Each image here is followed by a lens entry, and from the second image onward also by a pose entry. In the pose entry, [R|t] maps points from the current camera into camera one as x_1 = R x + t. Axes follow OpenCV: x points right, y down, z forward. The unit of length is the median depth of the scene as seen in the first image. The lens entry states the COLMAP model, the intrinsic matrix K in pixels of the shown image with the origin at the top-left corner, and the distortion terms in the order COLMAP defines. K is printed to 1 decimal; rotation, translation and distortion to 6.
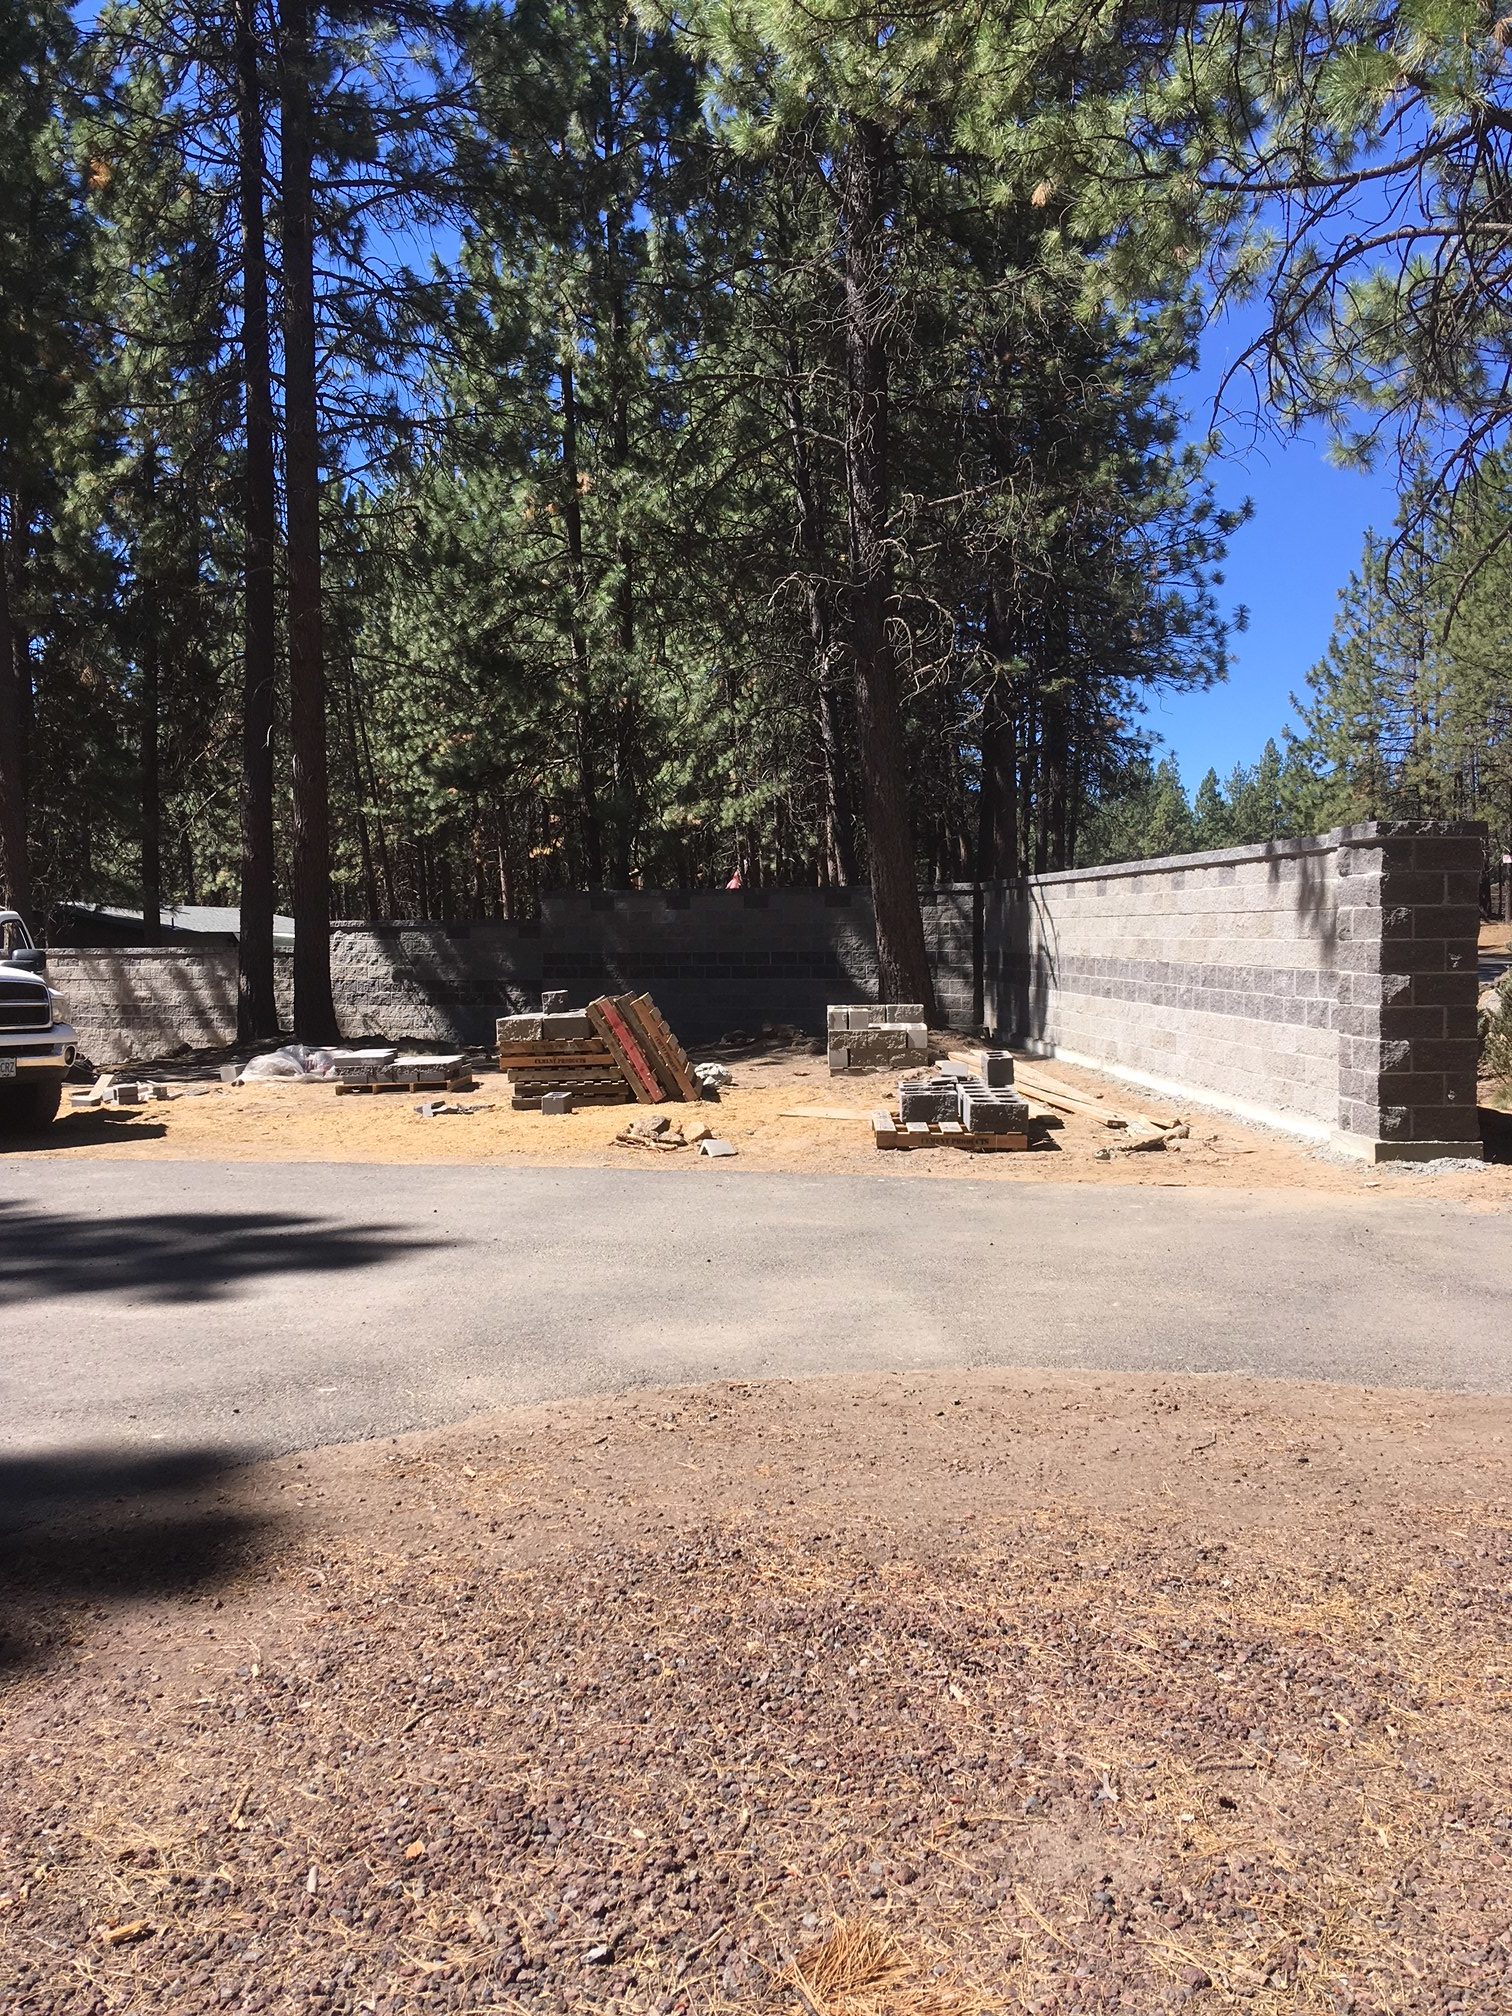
lens RADIAL K [[1707.2, 0, 757.3], [0, 1707.2, 999.6], [0, 0, 1]] dist [0.128444, -0.186325]
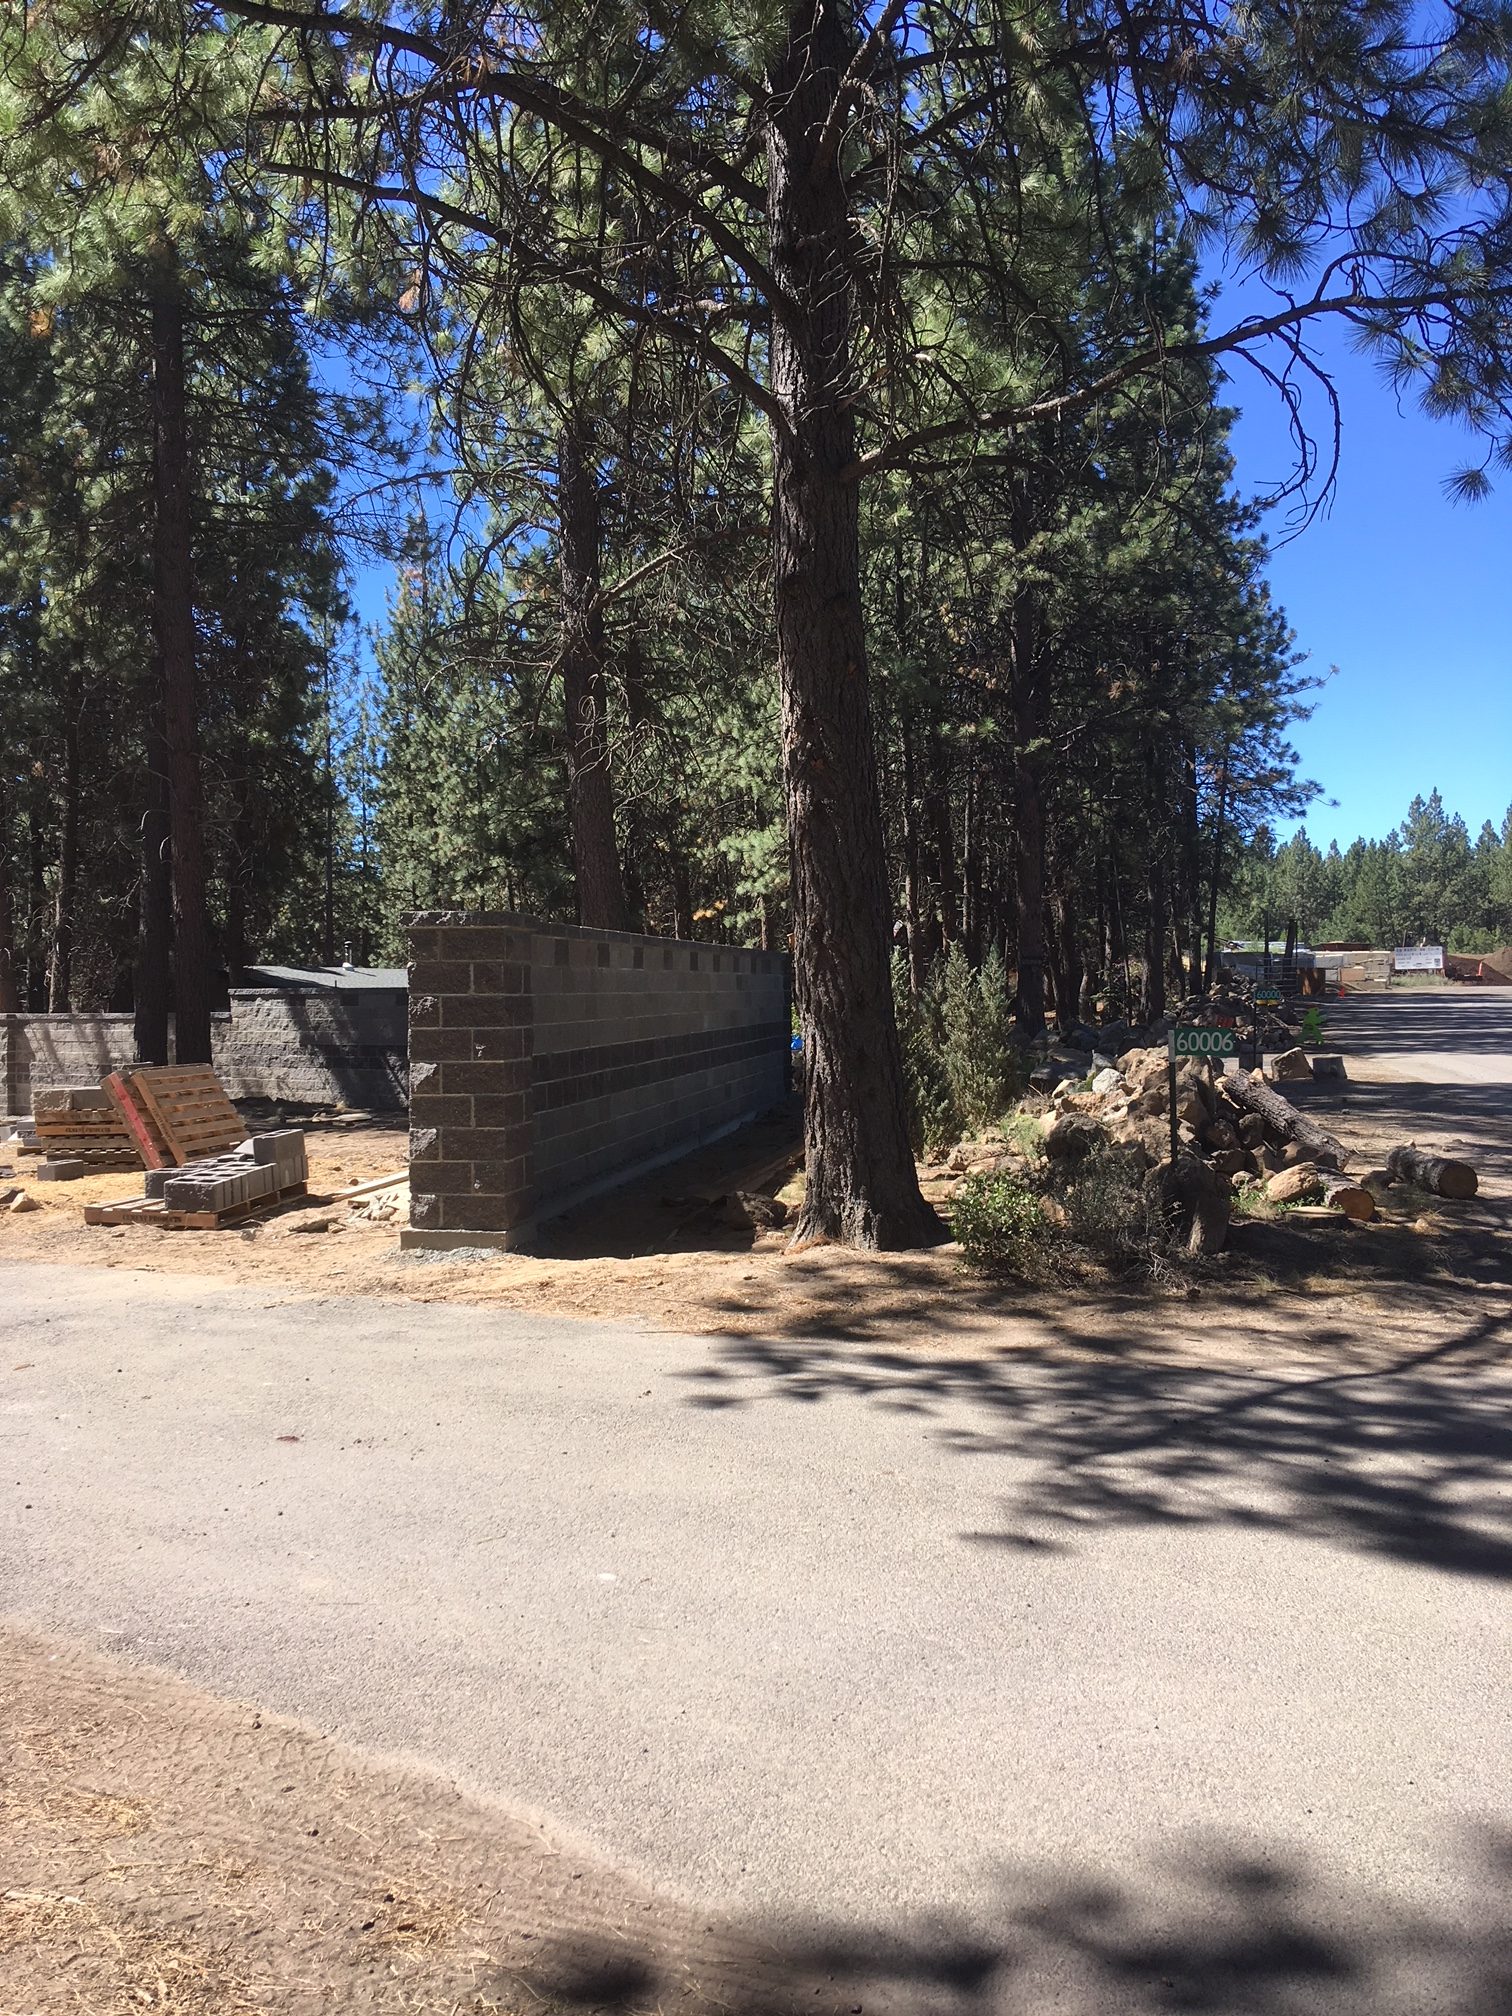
lens RADIAL K [[1707.2, 0, 761.9], [0, 1707.2, 993.2], [0, 0, 1]] dist [0.128444, -0.186325]
pose [[0.975025, 0.001038, -0.222094, 0.304284], [-0.009002, 0.999352, -0.034848, -0.008622], [0.221914, 0.035977, 0.974402, 0.026588]]
